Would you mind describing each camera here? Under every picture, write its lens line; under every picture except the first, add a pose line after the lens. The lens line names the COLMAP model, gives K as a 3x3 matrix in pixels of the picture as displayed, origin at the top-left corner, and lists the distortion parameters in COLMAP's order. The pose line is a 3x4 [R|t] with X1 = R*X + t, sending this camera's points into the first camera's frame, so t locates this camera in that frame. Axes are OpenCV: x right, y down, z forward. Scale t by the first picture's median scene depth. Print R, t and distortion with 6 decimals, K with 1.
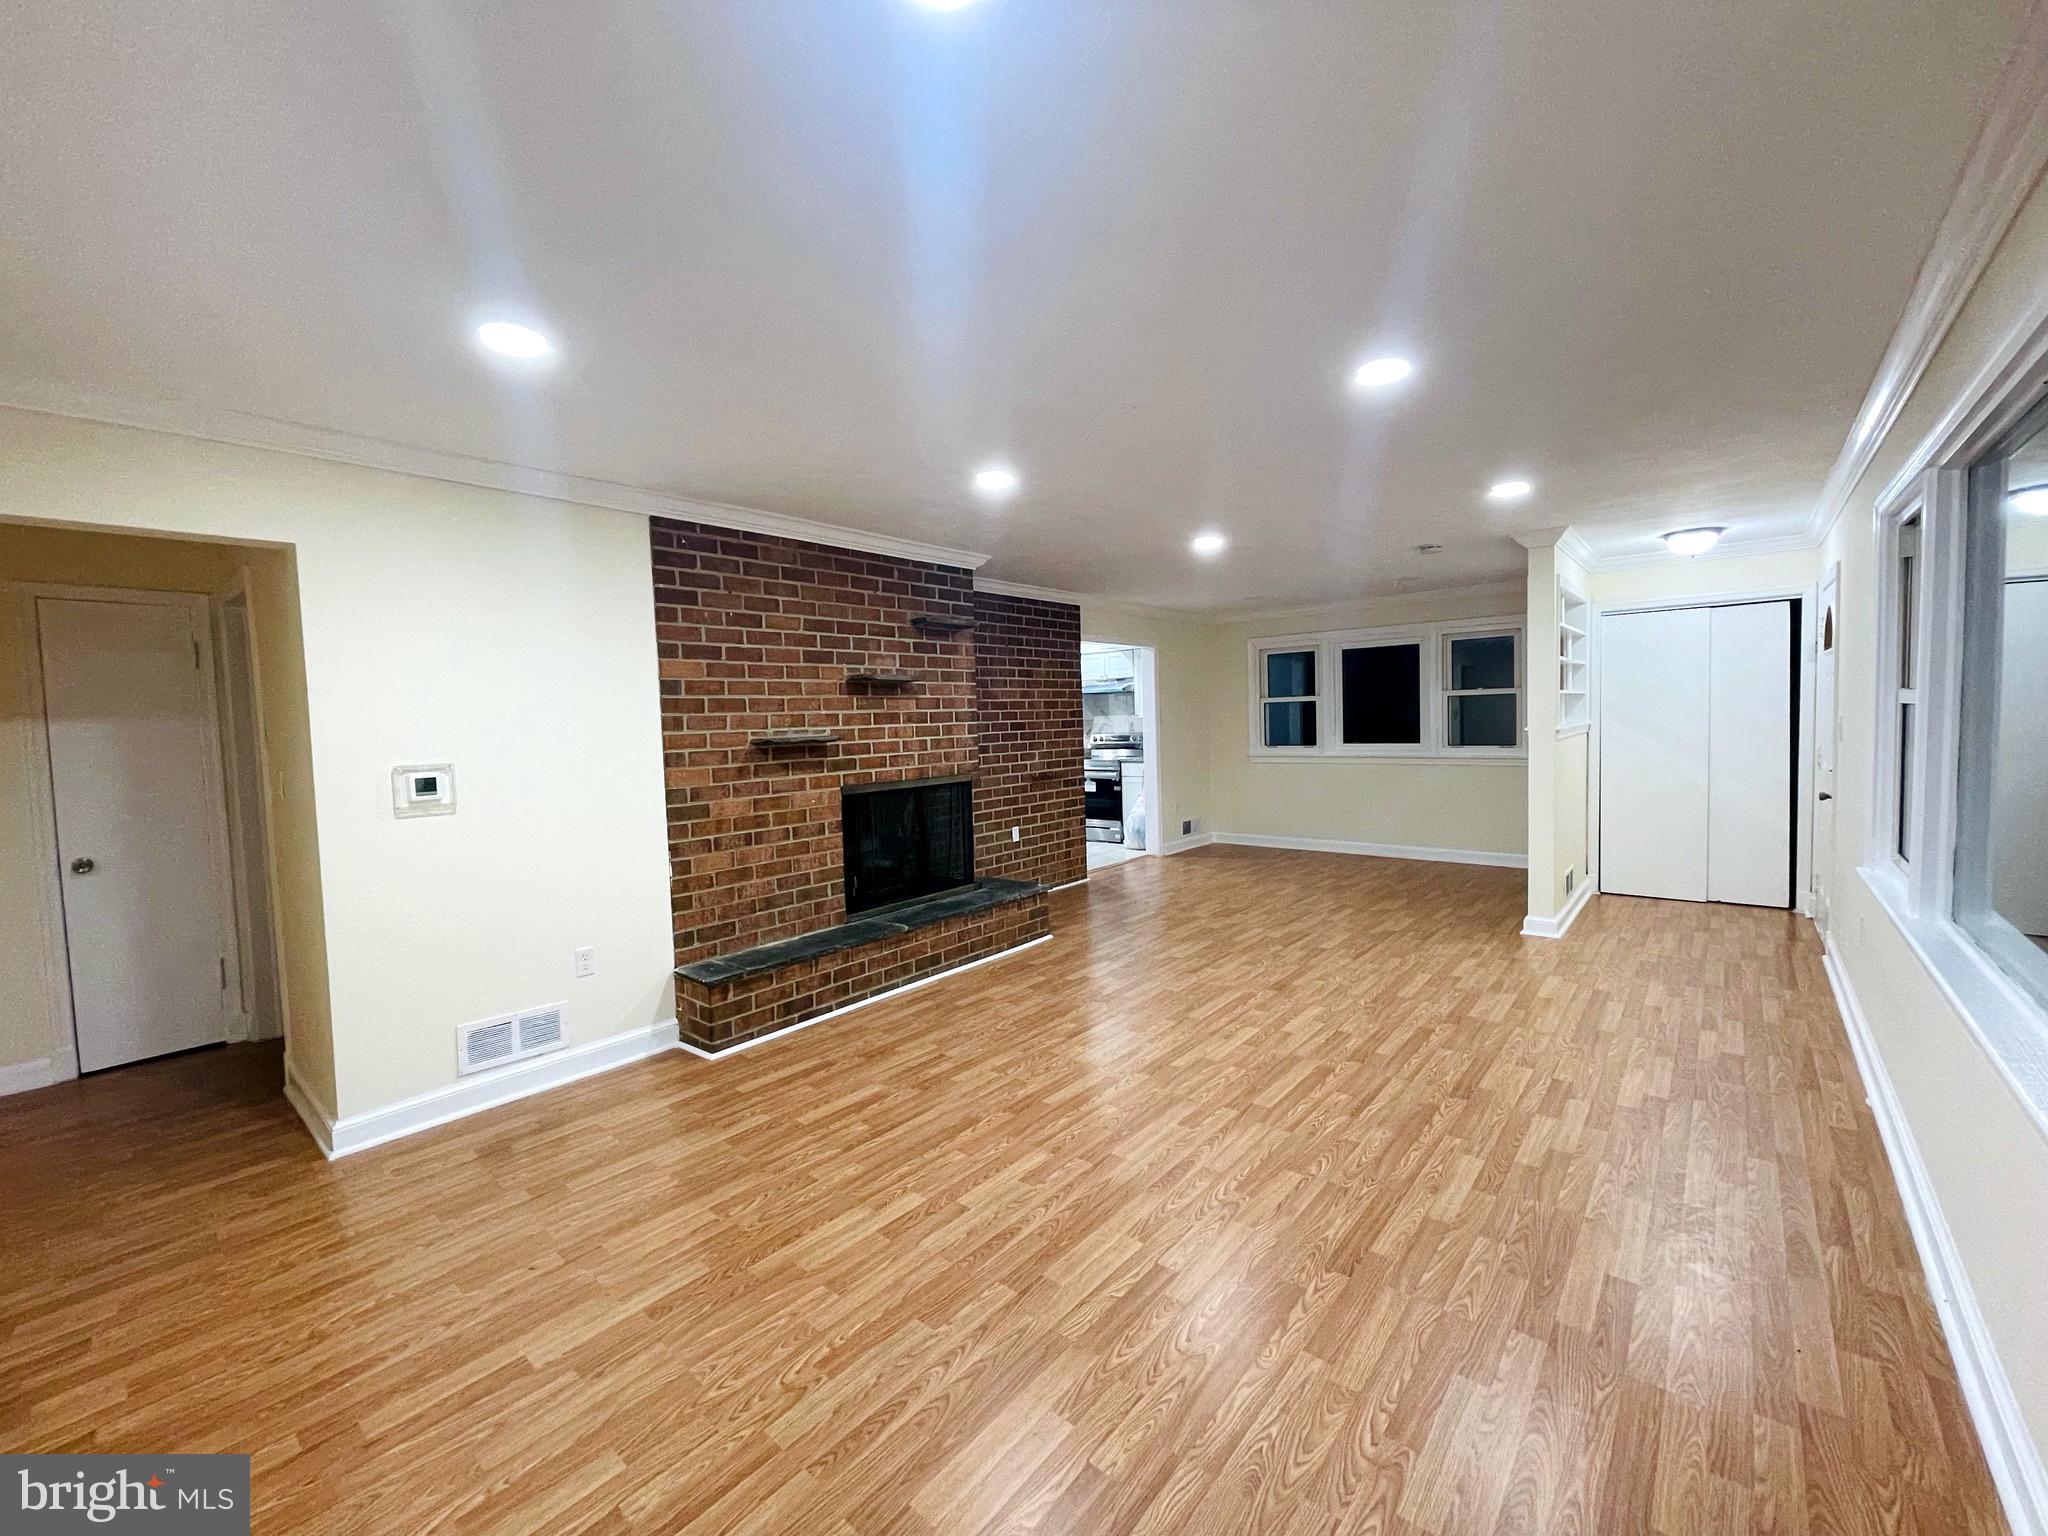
lens RADIAL K [[828.7, 0, 1017.4], [0, 828.7, 757.4], [0, 0, 1]] dist [-0.004365, -0.000387]
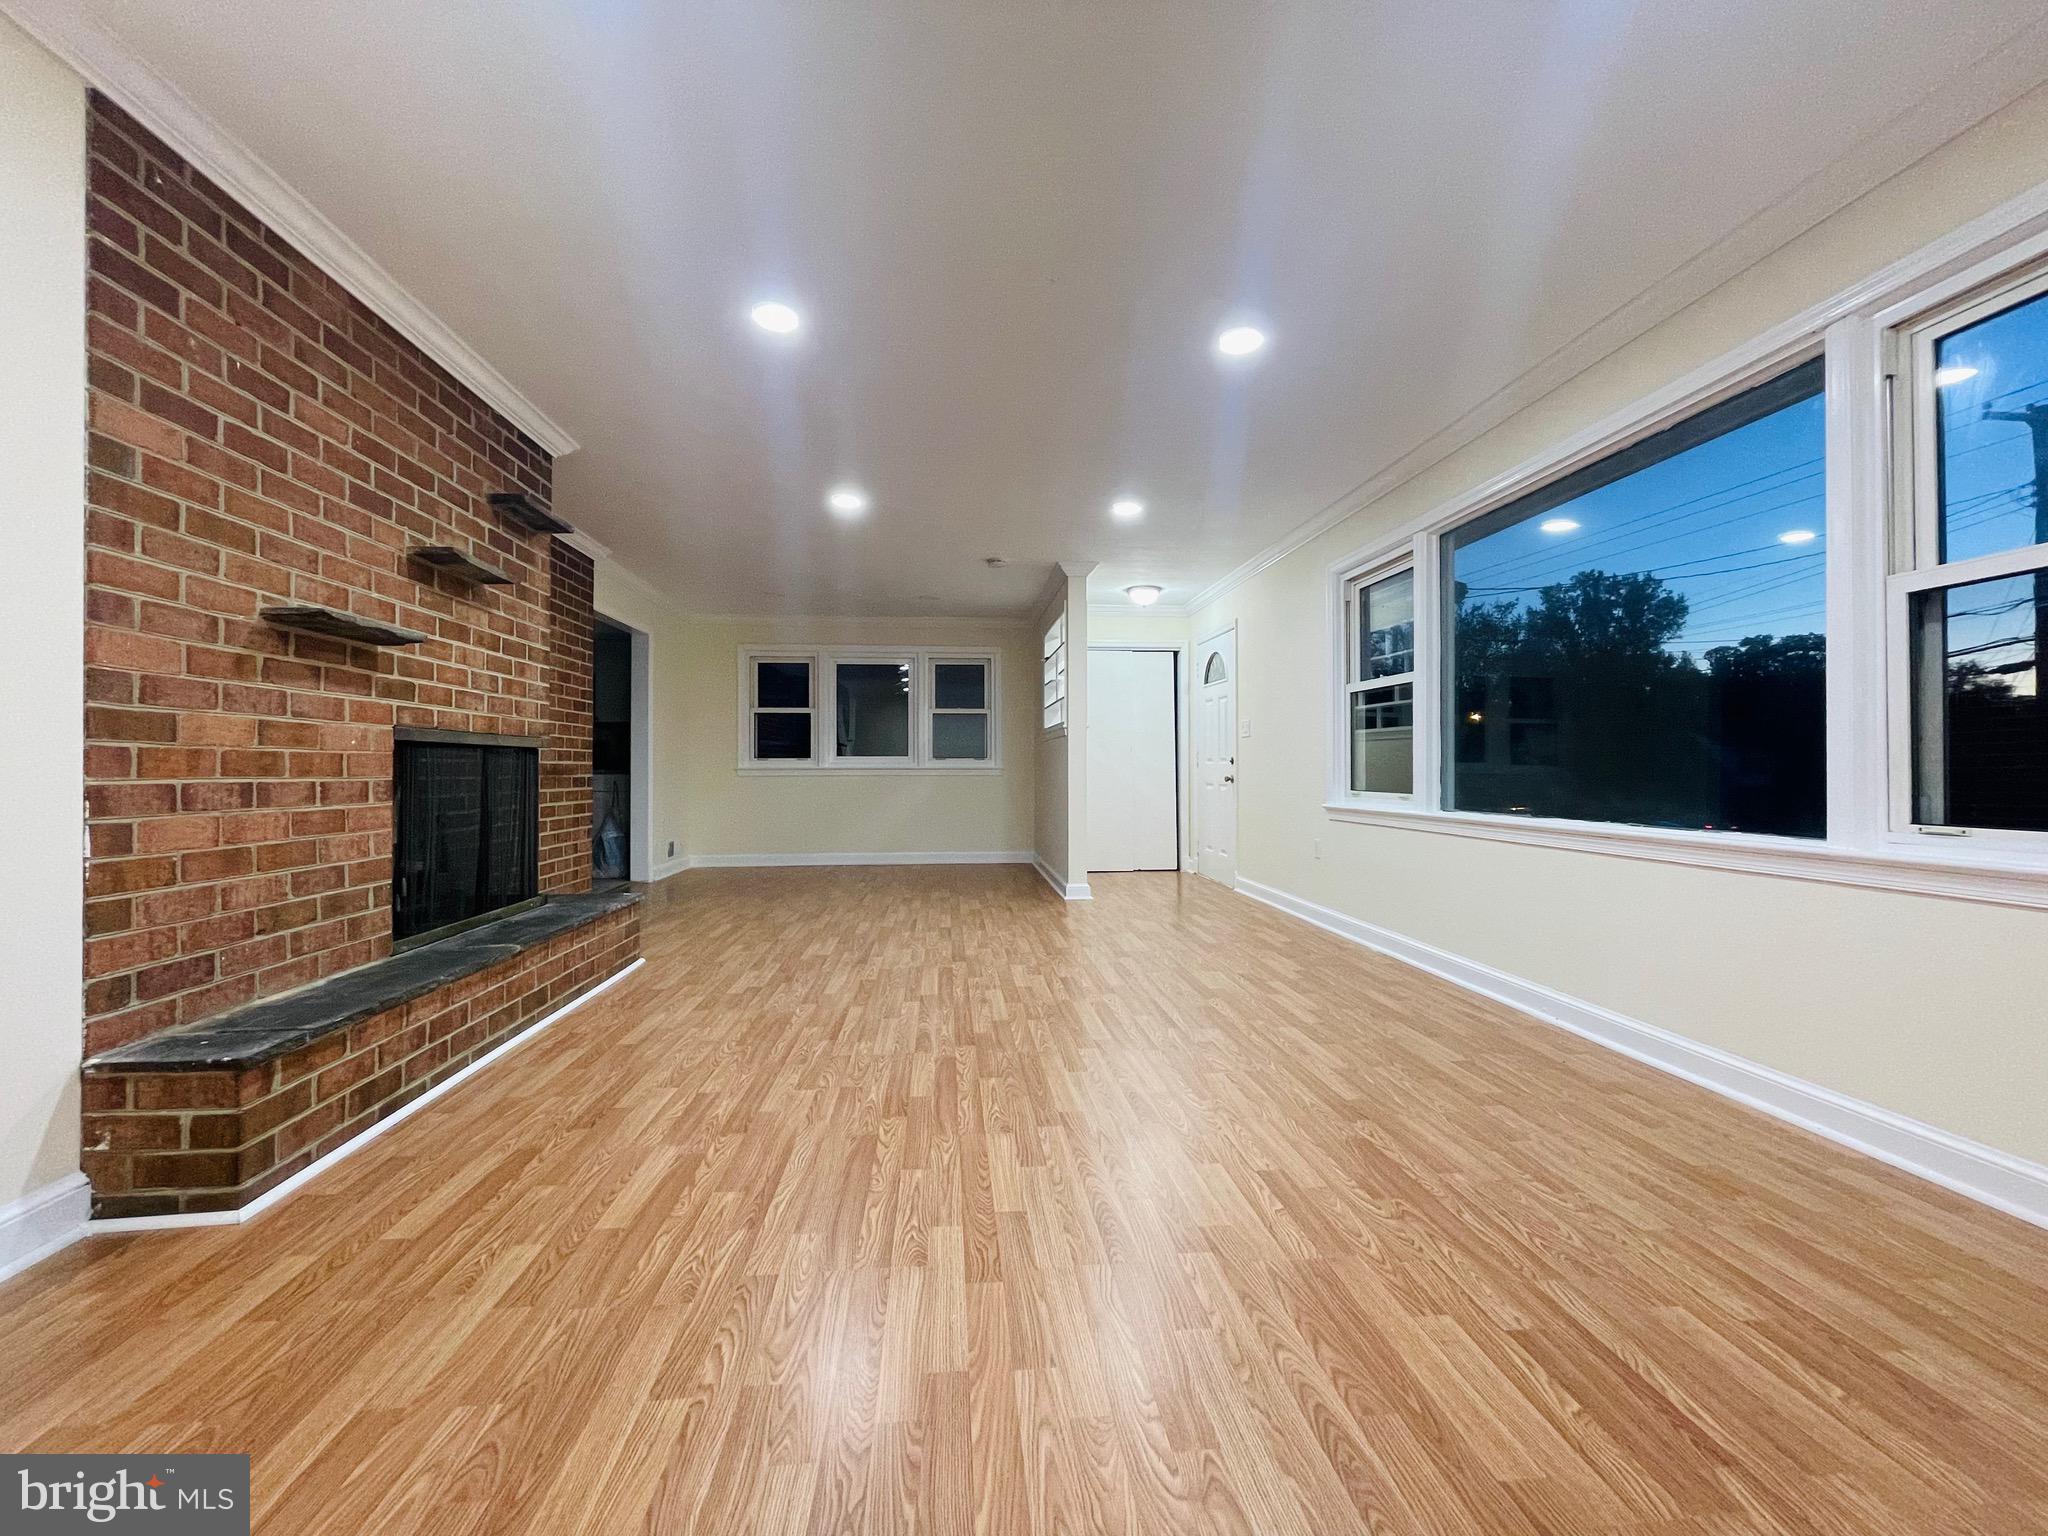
lens RADIAL K [[828.7, 0, 1014.7], [0, 828.7, 763.1], [0, 0, 1]] dist [-0.004365, -0.000387]
pose [[0.697459, 0.035785, 0.715731, -0.337133], [0.015005, 0.997804, -0.064510, 0.111936], [-0.716468, 0.055732, 0.695390, 0.269201]]
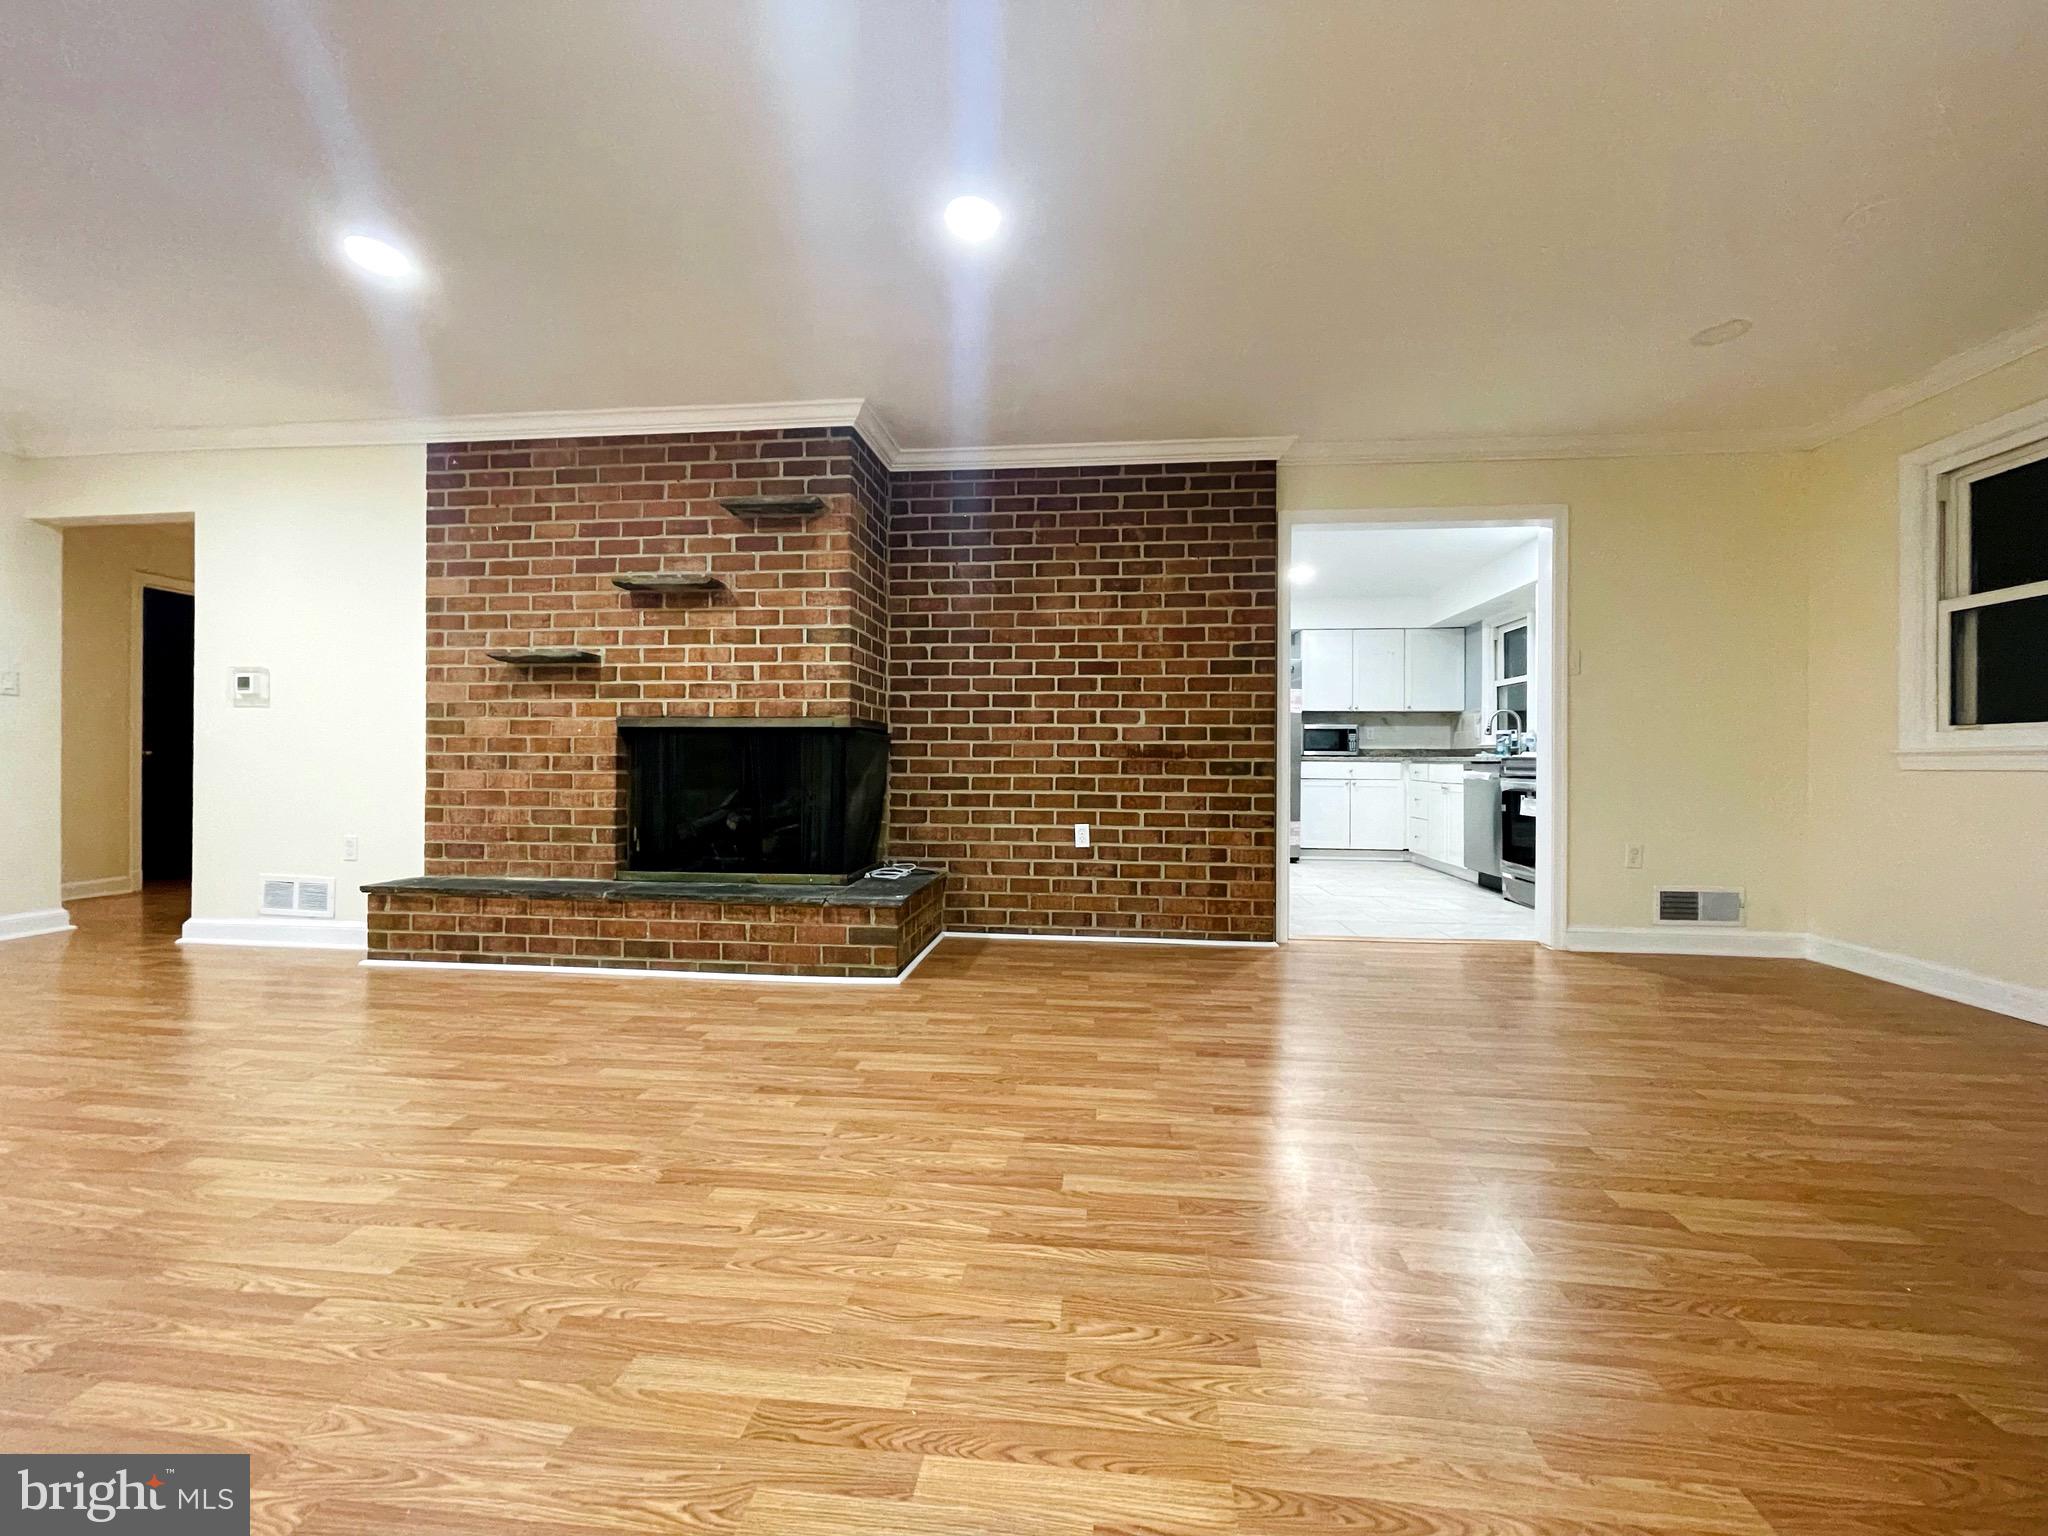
lens RADIAL K [[828.7, 0, 1010.2], [0, 828.7, 758.9], [0, 0, 1]] dist [-0.004365, -0.000387]
pose [[0.564863, 0.031048, -0.824601, 0.735928], [-0.062172, 0.998053, -0.005009, 0.059595], [0.822839, 0.054096, 0.565693, 0.880910]]
